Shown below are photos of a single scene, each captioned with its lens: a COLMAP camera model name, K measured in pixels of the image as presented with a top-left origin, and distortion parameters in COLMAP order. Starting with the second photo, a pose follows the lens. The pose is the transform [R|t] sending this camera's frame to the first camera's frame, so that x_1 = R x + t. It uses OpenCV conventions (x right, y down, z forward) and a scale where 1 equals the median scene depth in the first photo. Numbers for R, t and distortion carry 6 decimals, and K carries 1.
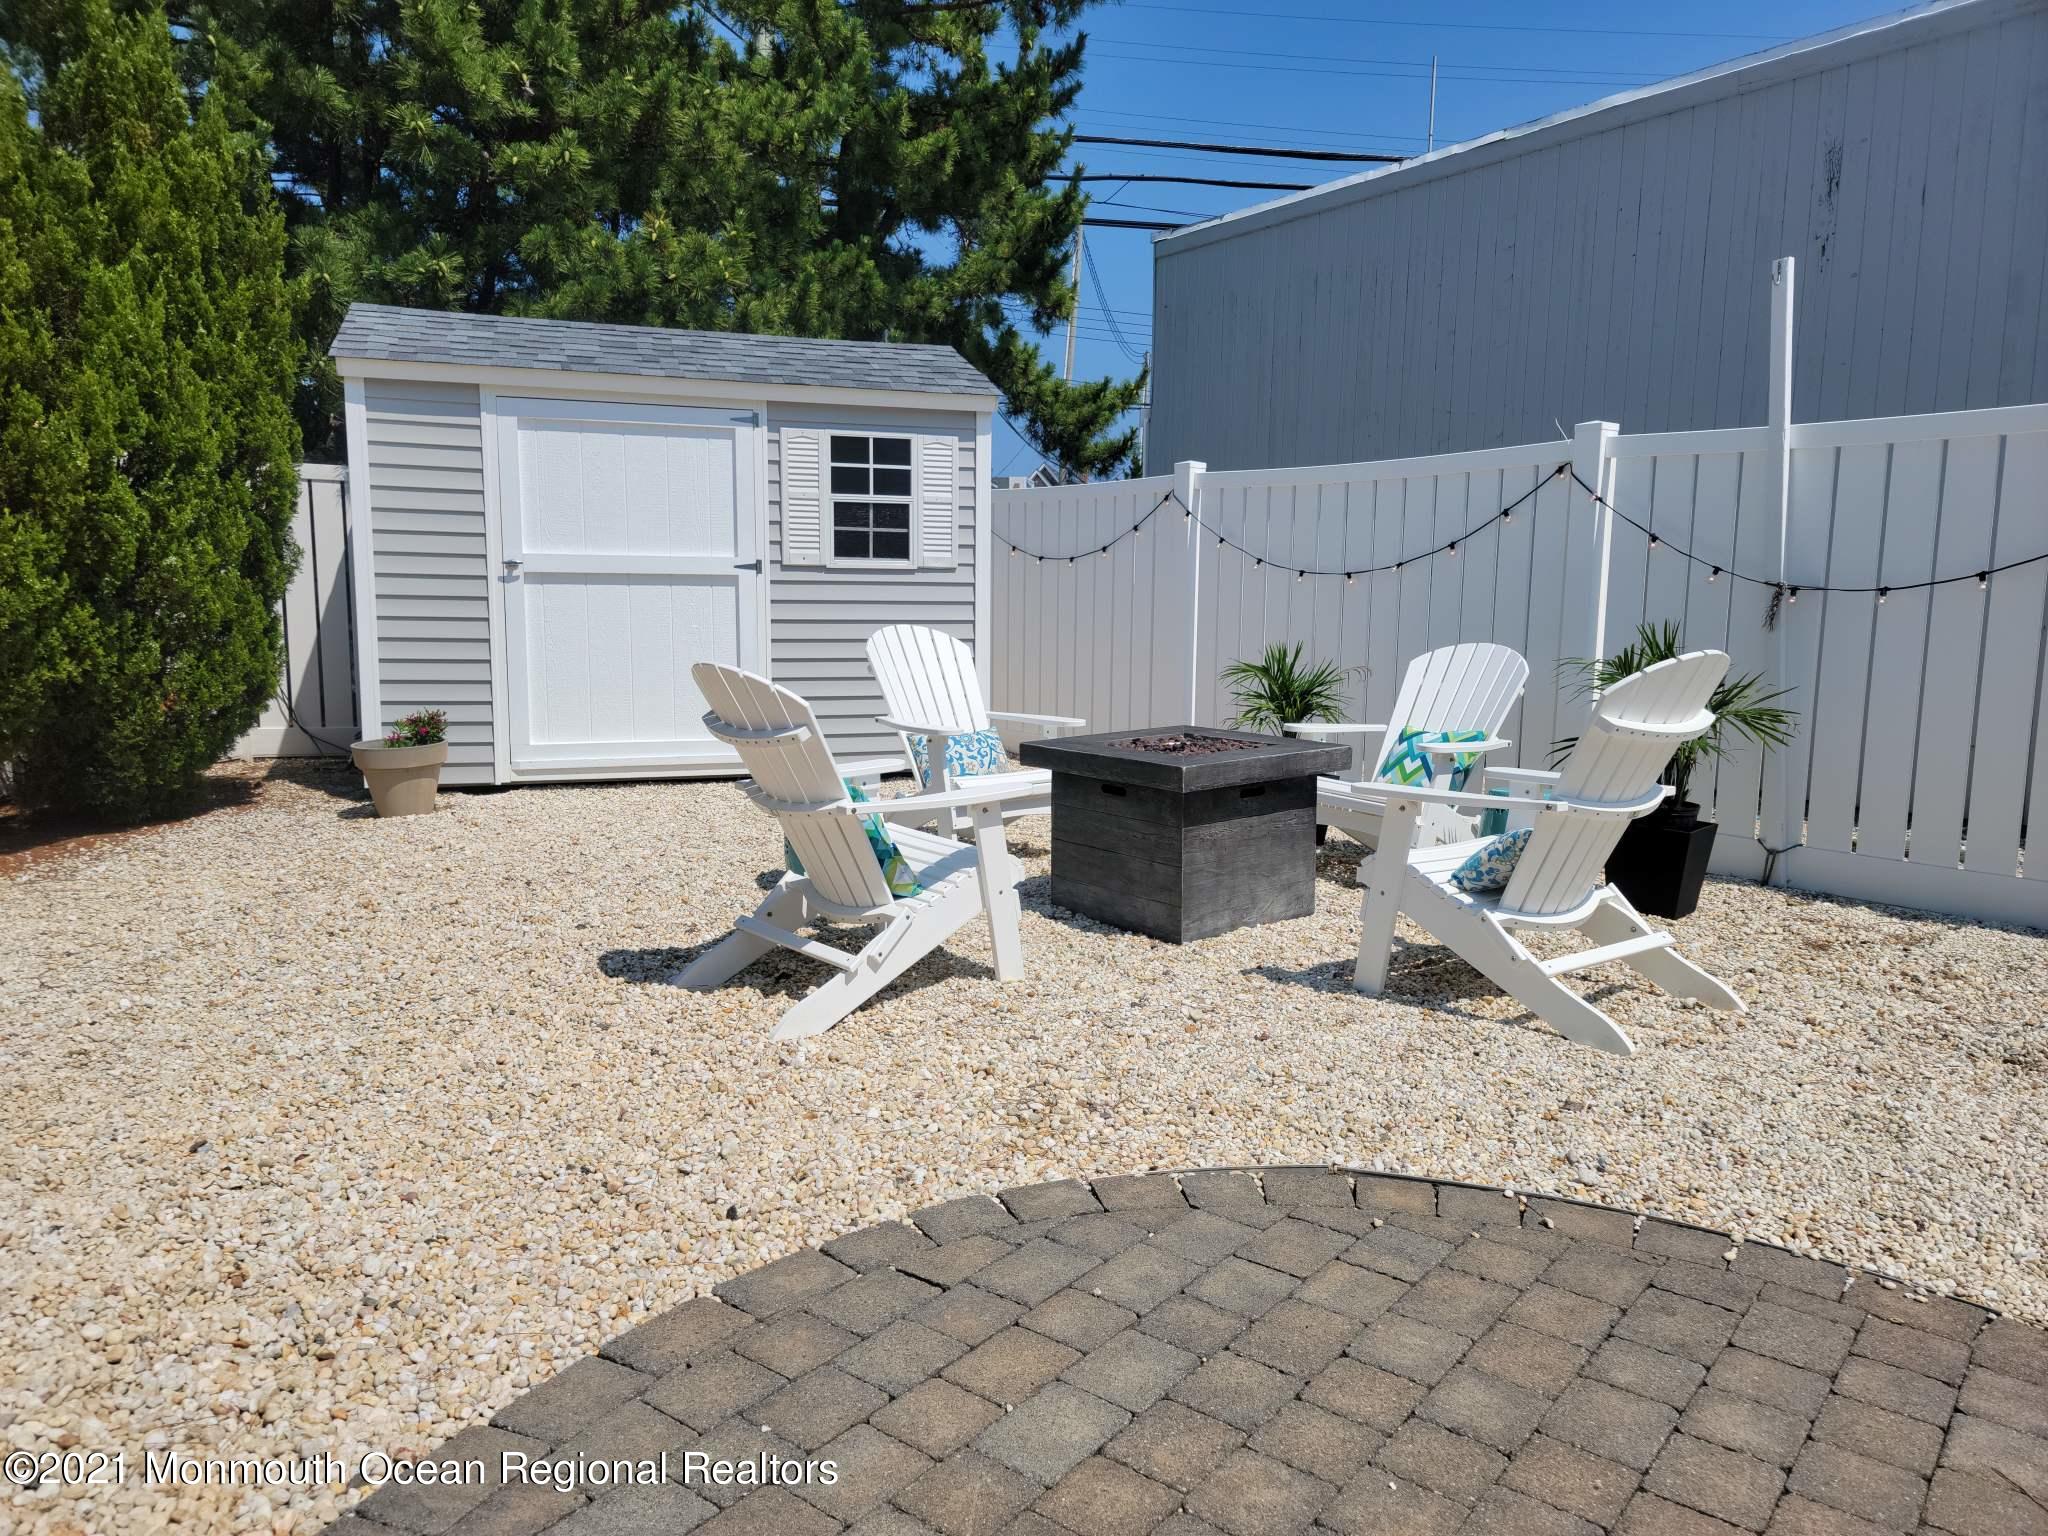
lens RADIAL K [[1410.6, 0, 1031.1], [0, 1410.6, 753.3], [0, 0, 1]] dist [0.092441, -0.084983]
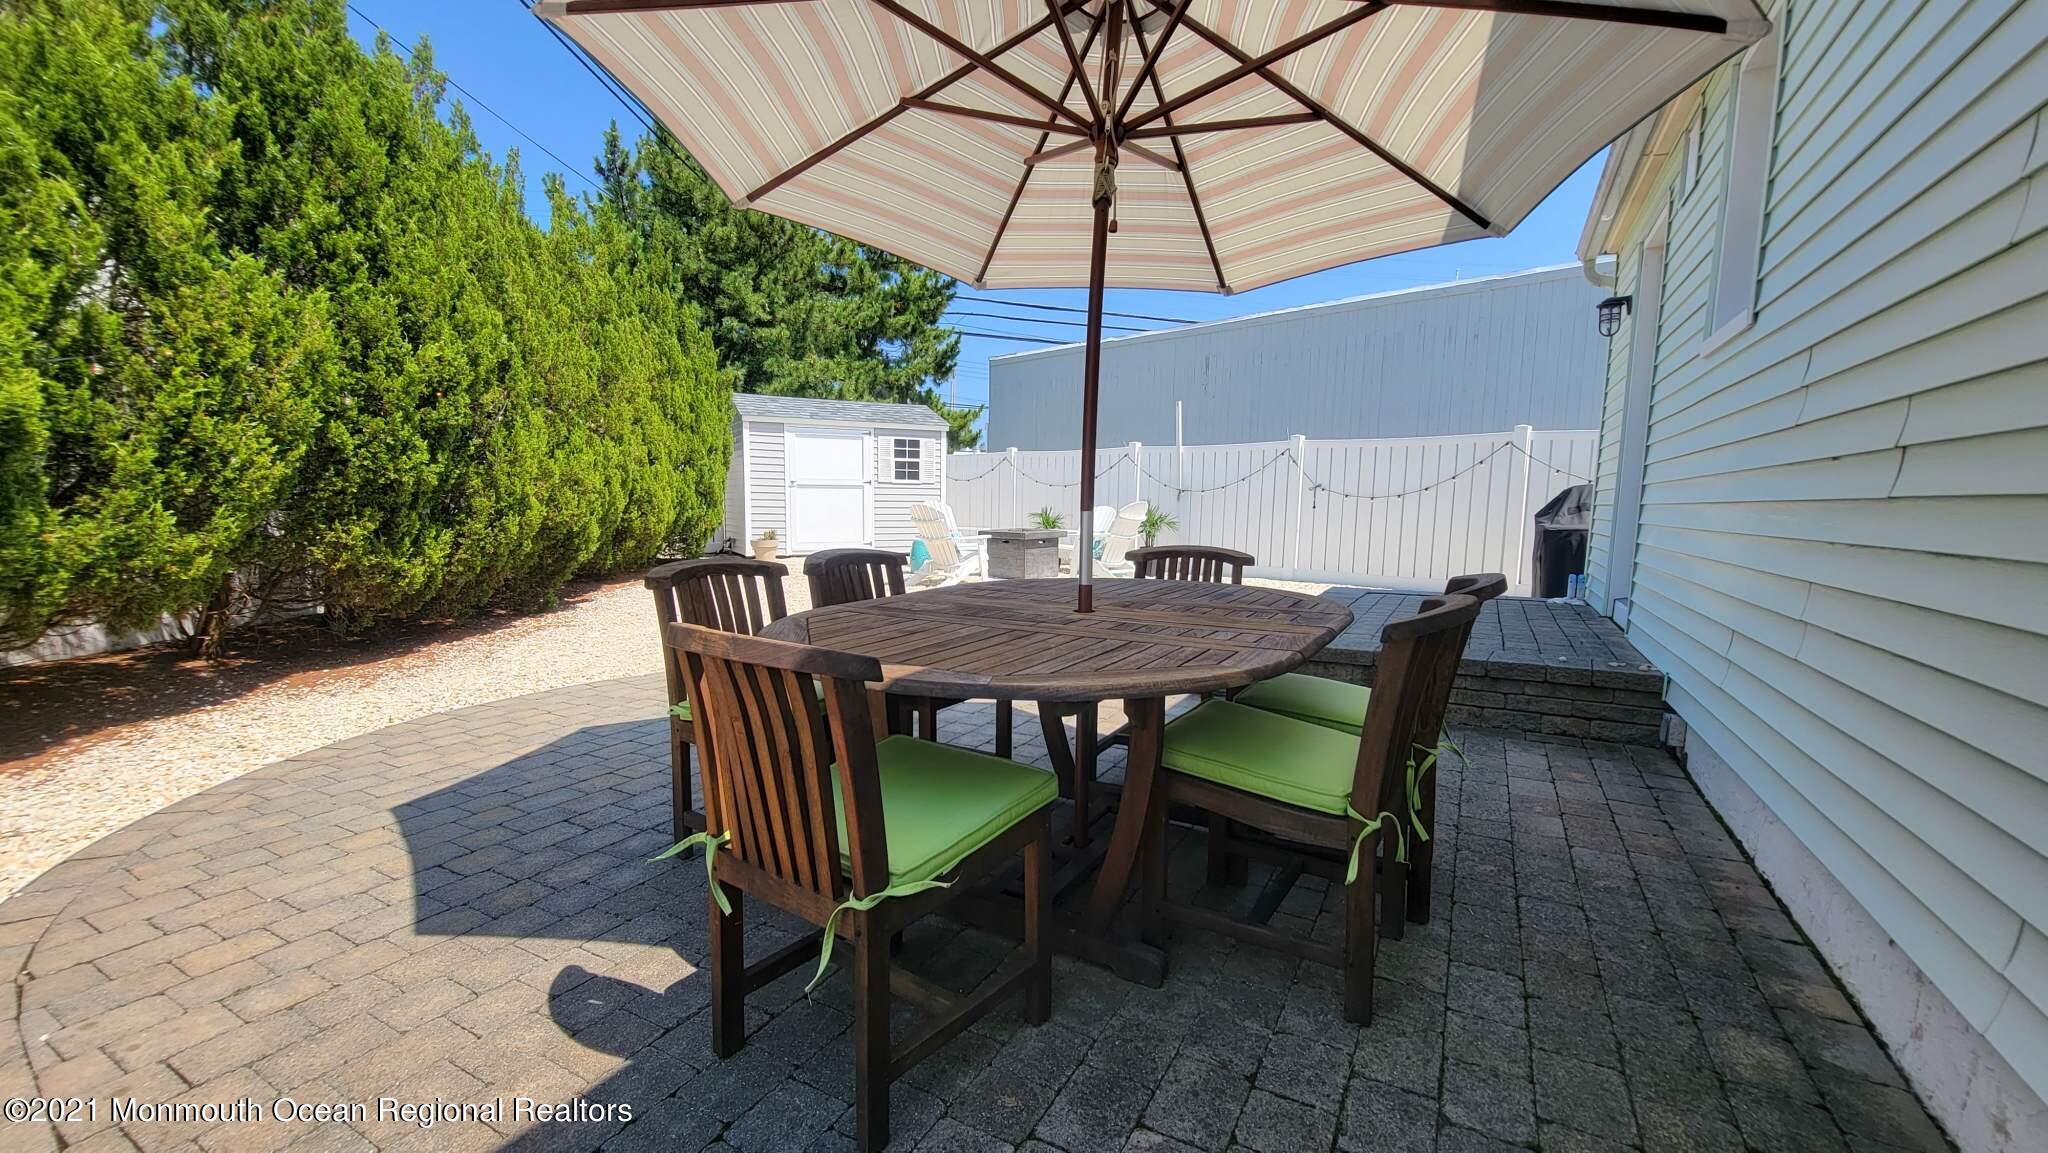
lens RADIAL K [[830.1, 0, 1014.7], [0, 830.1, 598.6], [0, 0, 1]] dist [-0.001577, 0.000044]
pose [[0.987236, -0.016651, 0.158388, -0.173622], [0.016164, 0.999860, 0.004364, 0.107641], [-0.158439, -0.001748, 0.987367, -0.758874]]
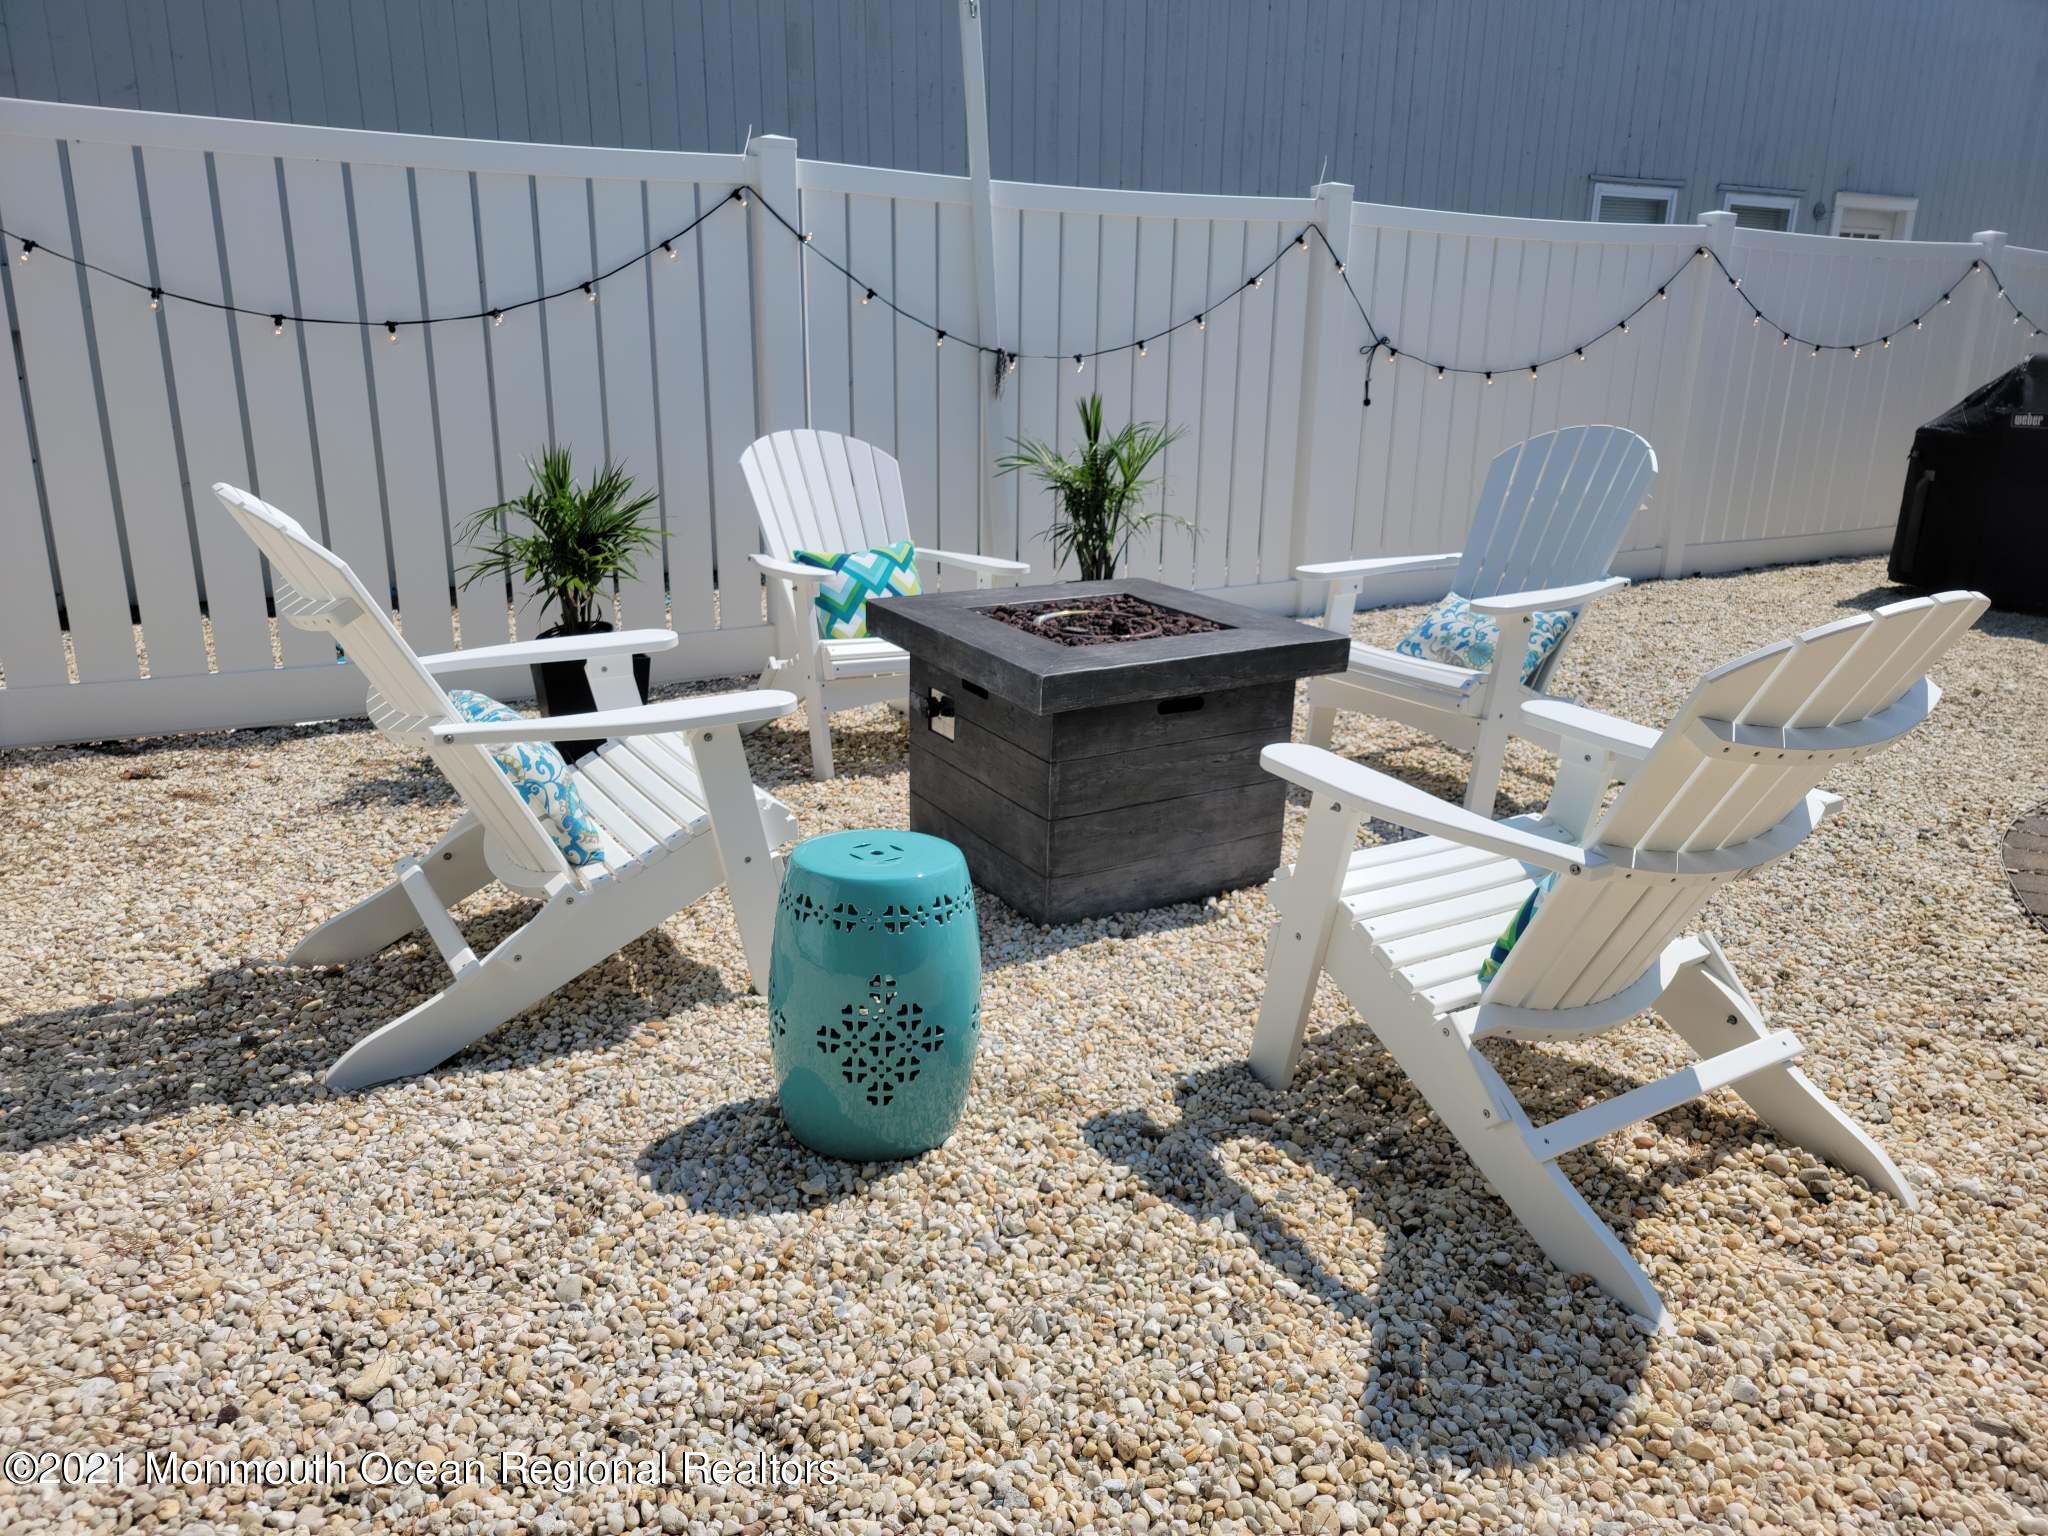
lens RADIAL K [[1417.8, 0, 1046.5], [0, 1417.8, 767.0], [0, 0, 1]] dist [0.087164, -0.087057]
pose [[0.124655, -0.296582, 0.946837, -0.365059], [0.104966, 0.952867, 0.284652, -0.089852], [-0.986632, 0.063902, 0.149910, 0.619622]]
